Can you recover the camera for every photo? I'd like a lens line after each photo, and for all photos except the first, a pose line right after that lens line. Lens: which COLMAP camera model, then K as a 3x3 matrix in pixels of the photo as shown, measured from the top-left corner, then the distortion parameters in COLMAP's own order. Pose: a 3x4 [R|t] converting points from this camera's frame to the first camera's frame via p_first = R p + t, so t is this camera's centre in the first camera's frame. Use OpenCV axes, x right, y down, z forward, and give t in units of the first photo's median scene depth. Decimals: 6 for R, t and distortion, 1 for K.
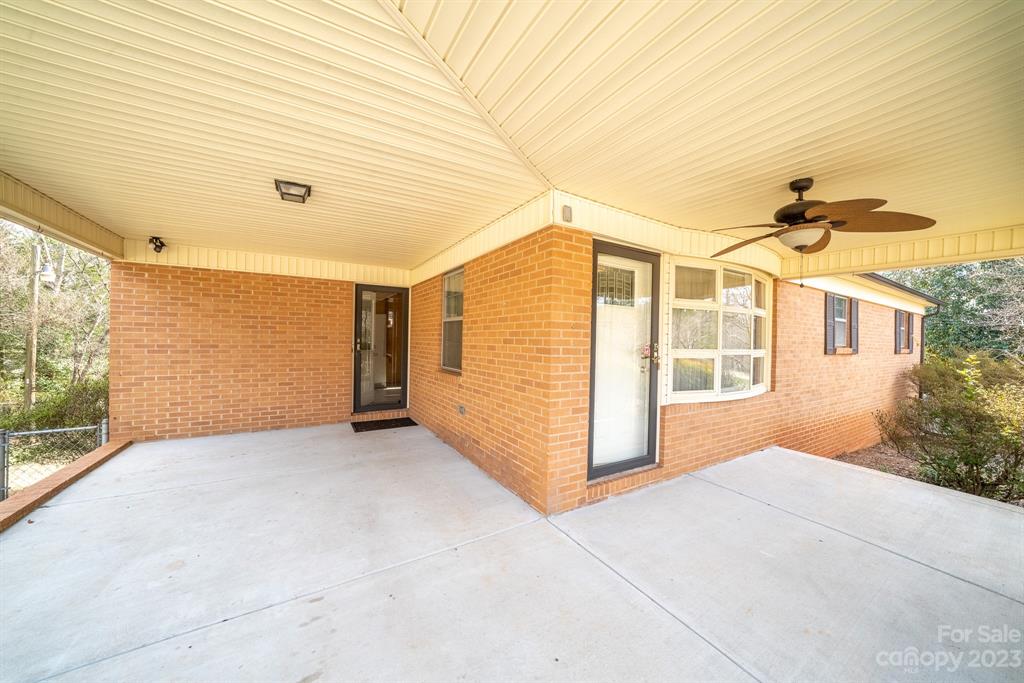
lens RADIAL K [[356.2, 0, 510.7], [0, 356.2, 343.1], [0, 0, 1]] dist [-0.023136, 0.001943]
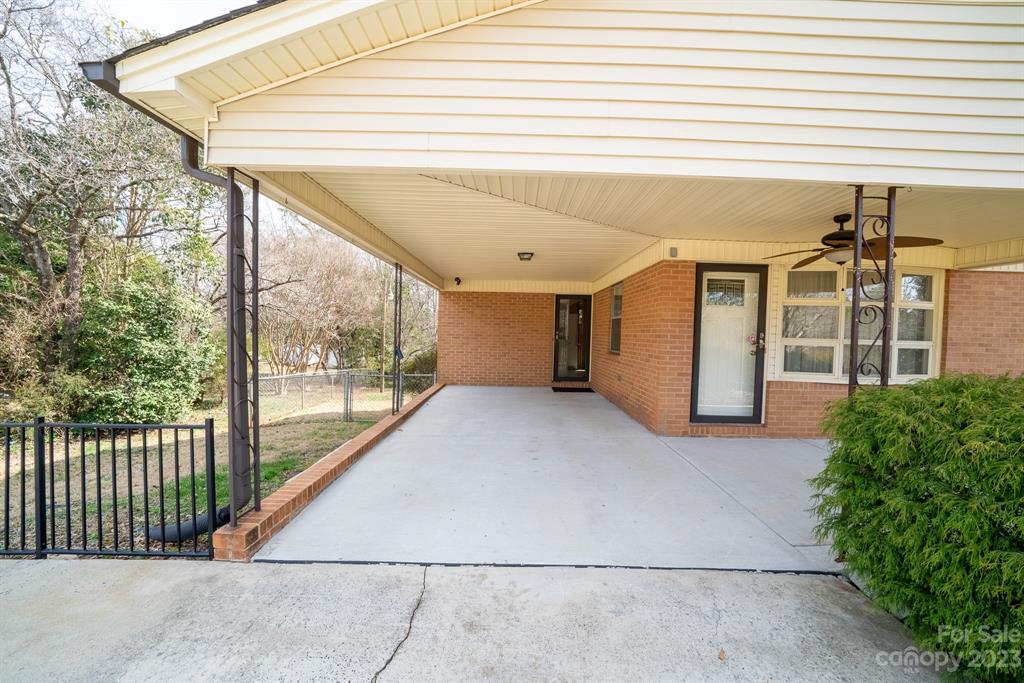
lens RADIAL K [[356.2, 0, 512.5], [0, 356.2, 343.5], [0, 0, 1]] dist [-0.023136, 0.001943]
pose [[0.857637, 0.016888, -0.513979, 0.283469], [-0.011599, 0.999842, 0.013498, 0.032320], [0.514126, -0.005614, 0.857697, -0.598369]]
